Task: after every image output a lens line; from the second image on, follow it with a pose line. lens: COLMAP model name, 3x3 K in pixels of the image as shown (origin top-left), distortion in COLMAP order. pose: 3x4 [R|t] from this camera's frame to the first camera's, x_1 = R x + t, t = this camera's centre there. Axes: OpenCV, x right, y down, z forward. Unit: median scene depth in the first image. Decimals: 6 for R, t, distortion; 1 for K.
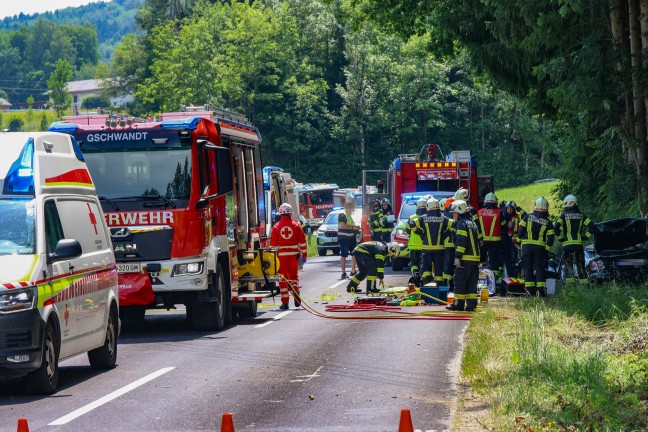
lens RADIAL K [[2716.5, 0, 324.0], [0, 2716.5, 216.0], [0, 0, 1]] dist [-0.084135, -1.189441]
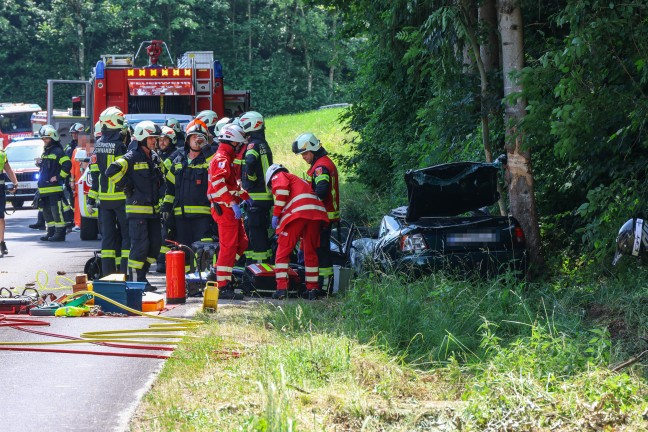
lens RADIAL K [[2716.5, 0, 324.0], [0, 2716.5, 216.0], [0, 0, 1]] dist [-0.084135, -1.189441]
pose [[0.997136, 0.015724, 0.073971, 0.040321], [-0.017471, 0.999582, 0.023025, -0.000617], [-0.073578, -0.024251, 0.996995, 0.439383]]
